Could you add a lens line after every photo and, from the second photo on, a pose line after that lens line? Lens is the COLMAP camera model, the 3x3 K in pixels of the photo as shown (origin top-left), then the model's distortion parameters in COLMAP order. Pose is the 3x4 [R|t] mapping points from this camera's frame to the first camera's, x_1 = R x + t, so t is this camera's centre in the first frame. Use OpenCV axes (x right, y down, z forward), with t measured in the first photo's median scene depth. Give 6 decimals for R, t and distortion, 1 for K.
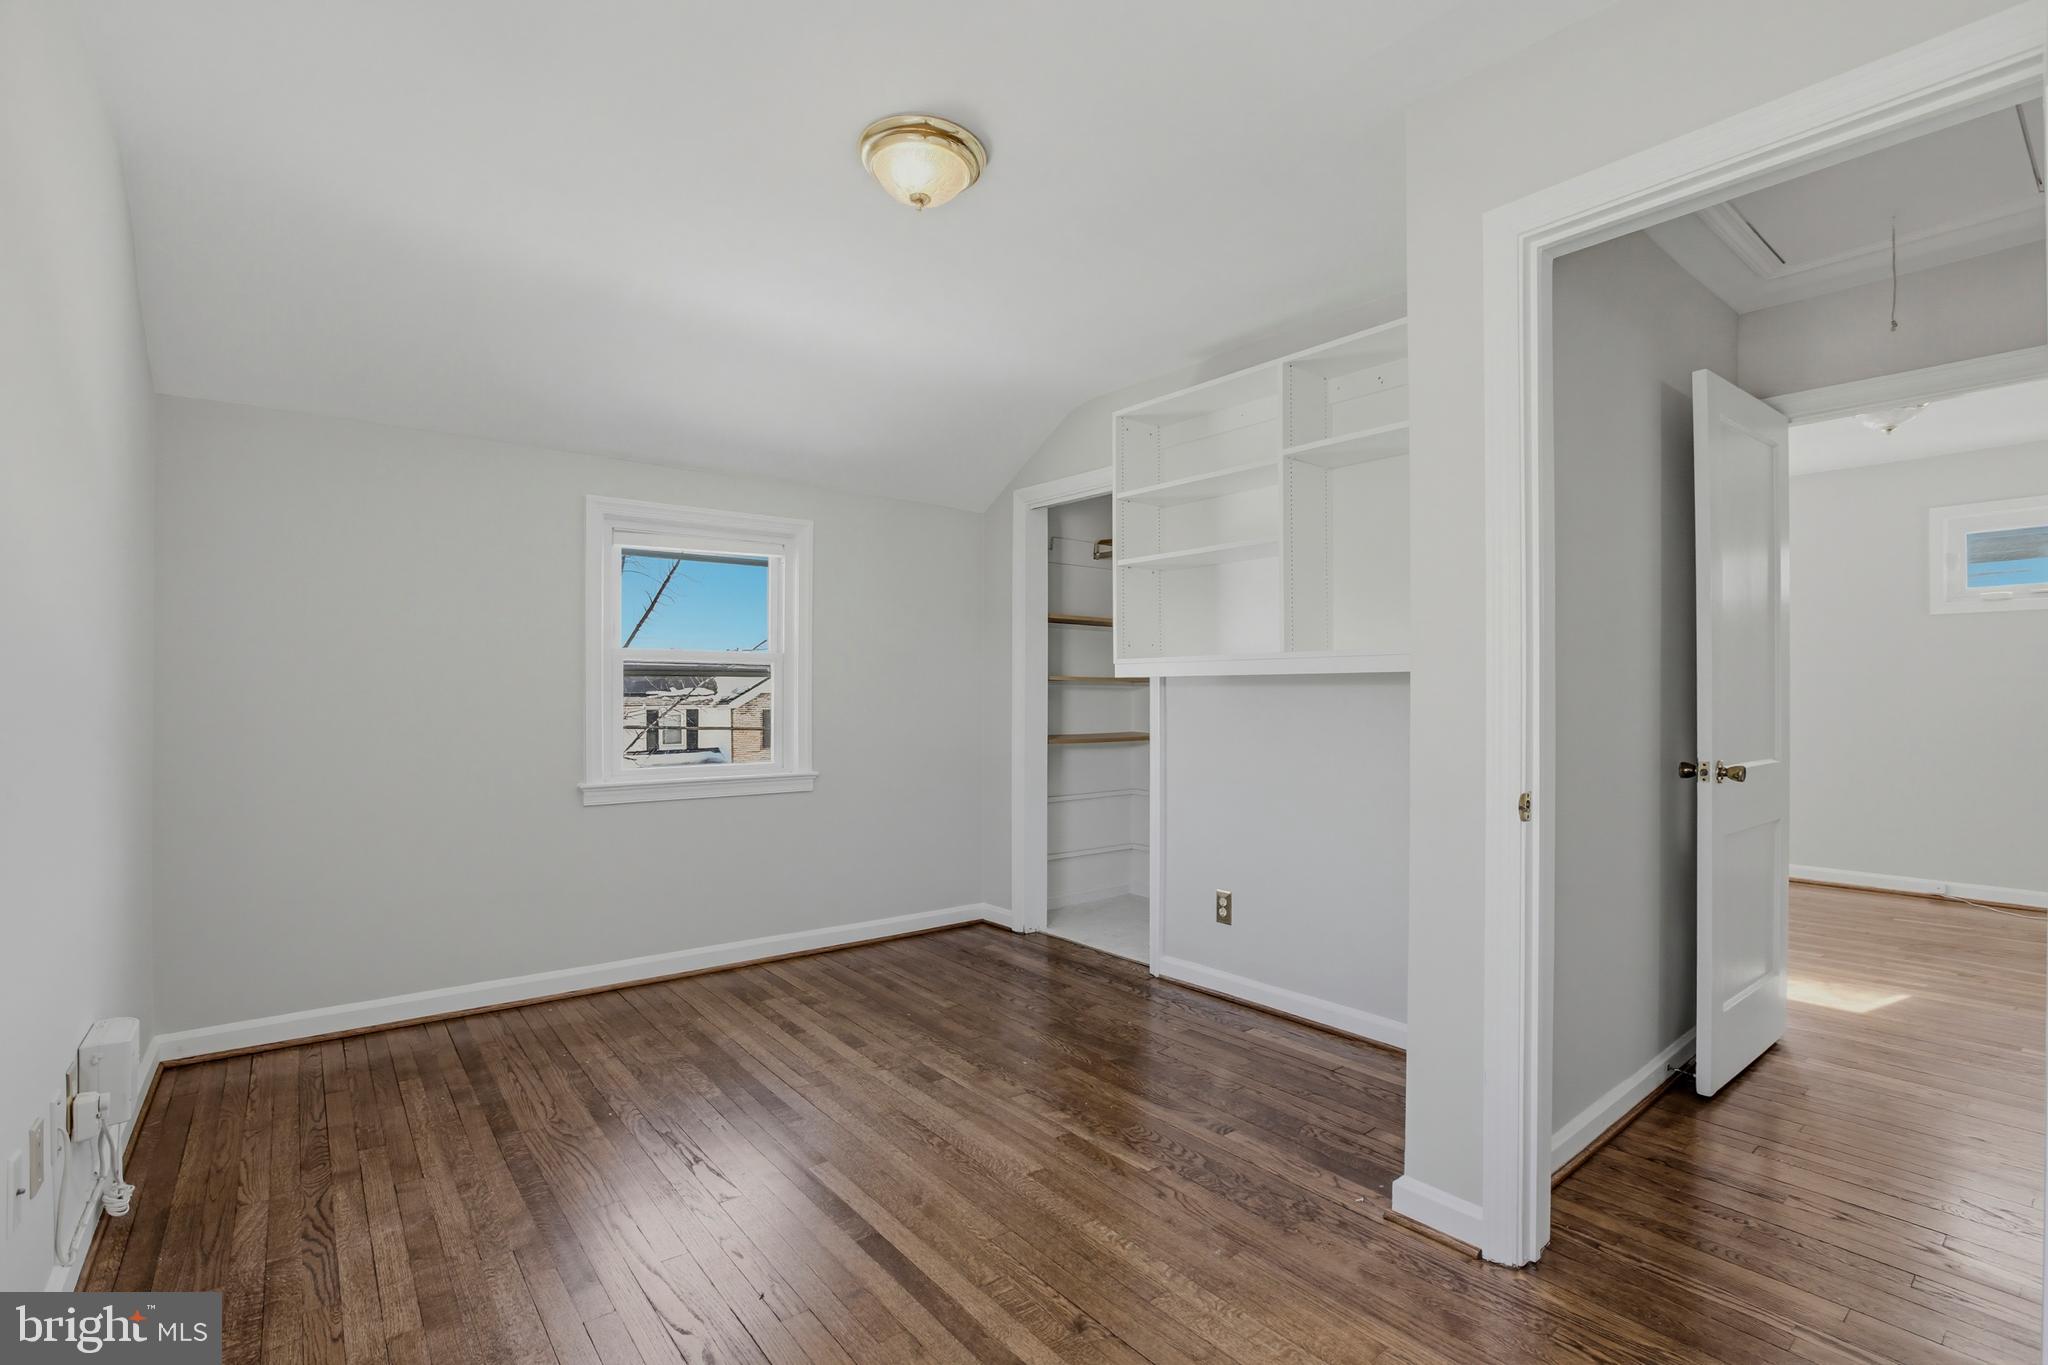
lens RADIAL K [[953.0, 0, 1050.6], [0, 953.0, 688.6], [0, 0, 1]] dist [-0.040972, 0.010636]
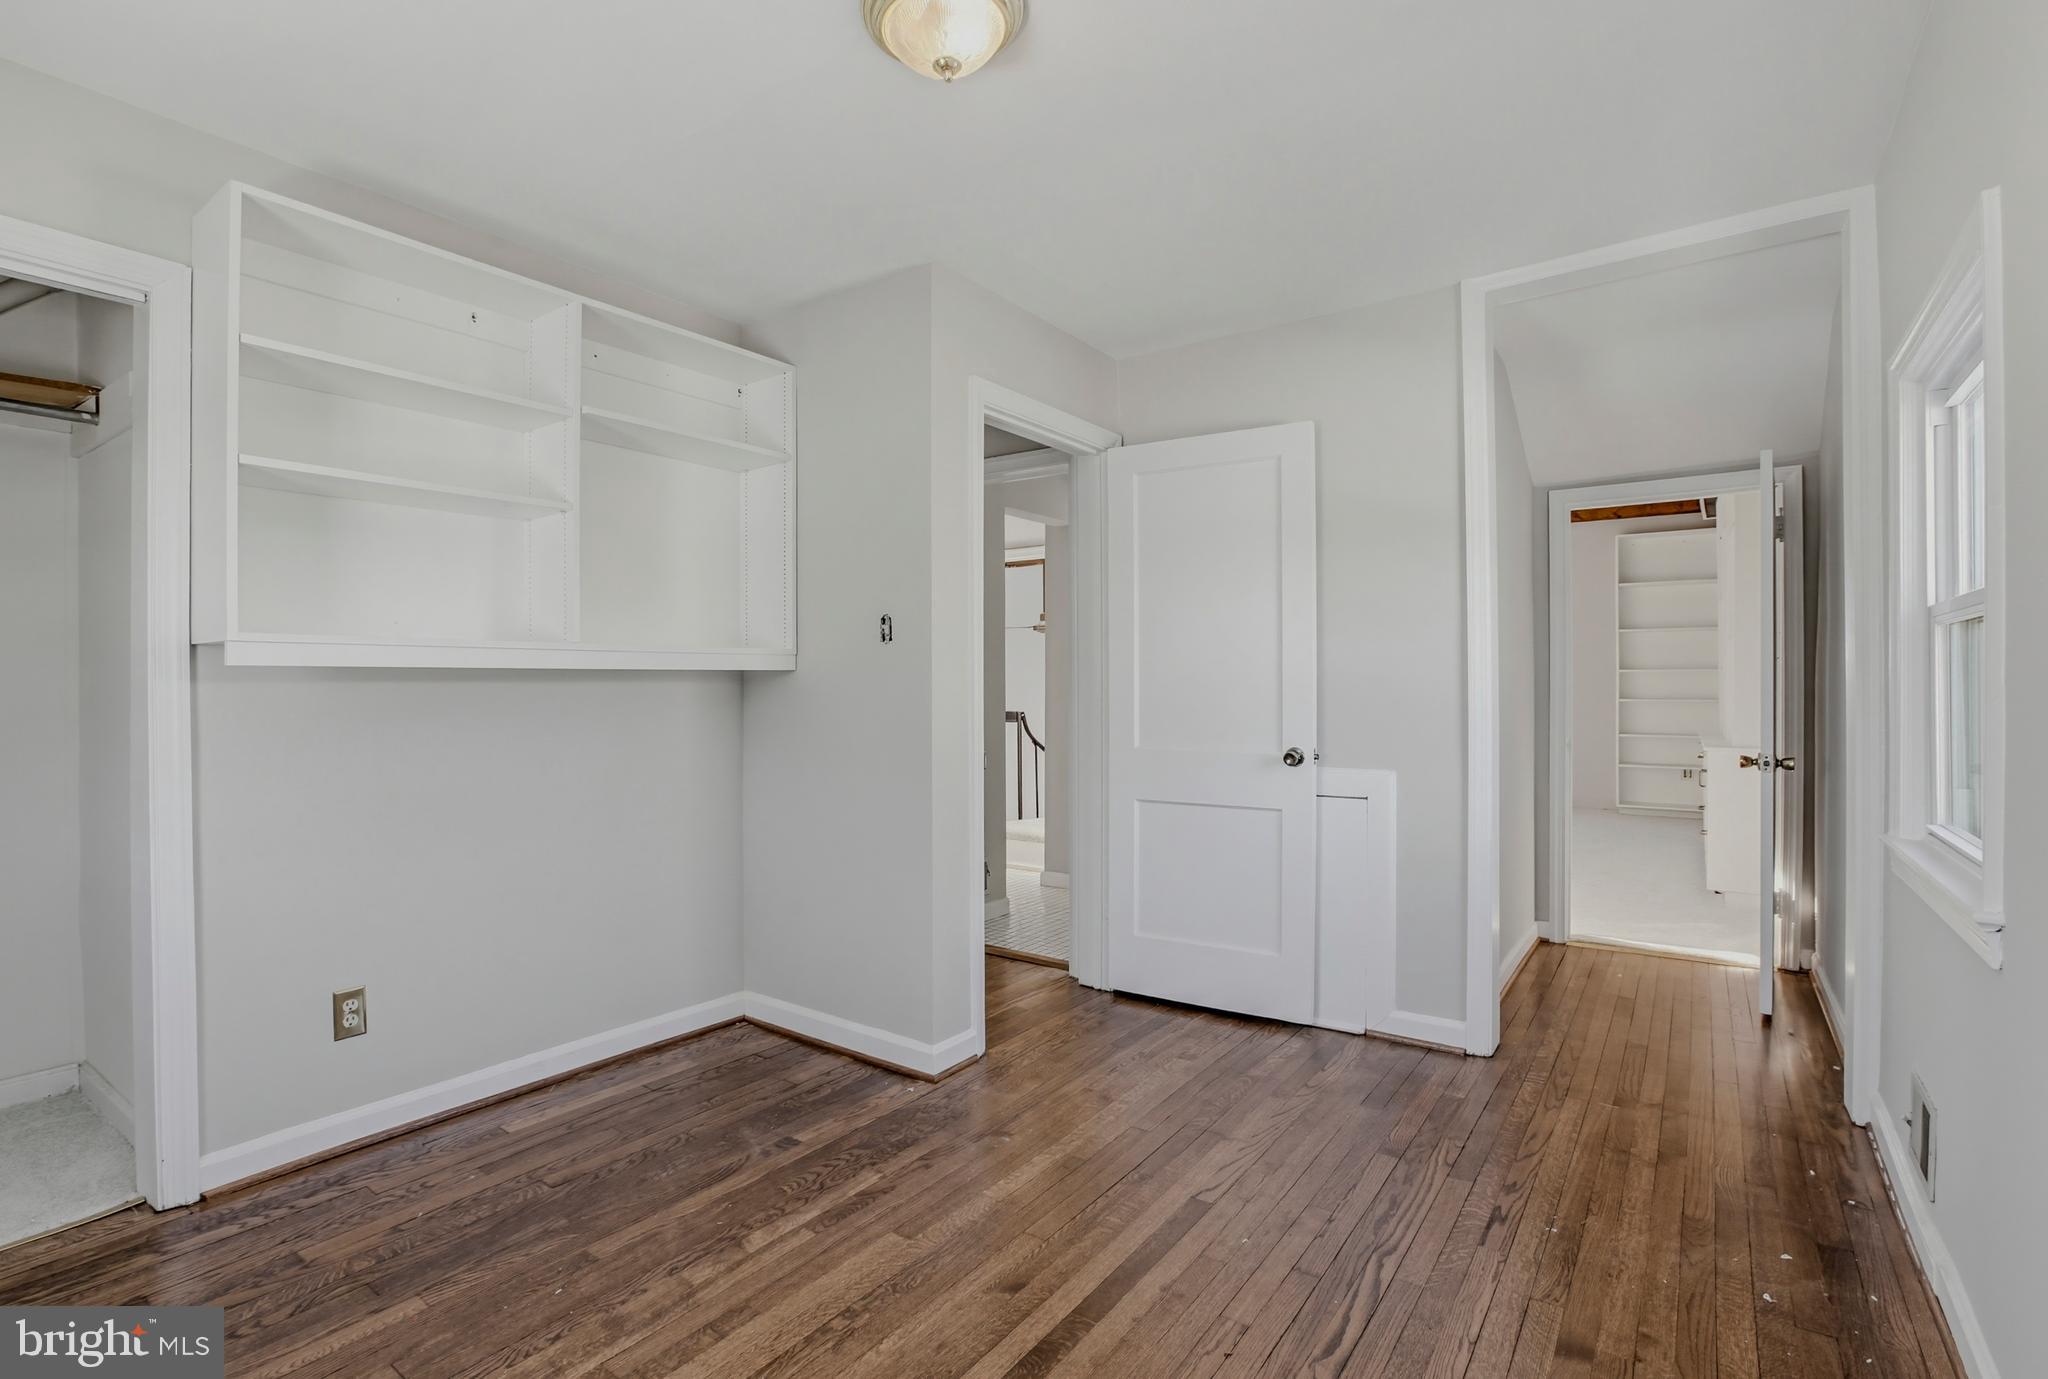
lens RADIAL K [[967.0, 0, 1015.3], [0, 967.0, 650.1], [0, 0, 1]] dist [-0.038311, 0.001227]
pose [[-0.252719, 0.035317, 0.966895, -0.726937], [-0.000765, 0.999326, -0.036702, 0.000748], [-0.967539, -0.010015, -0.252522, 0.893713]]
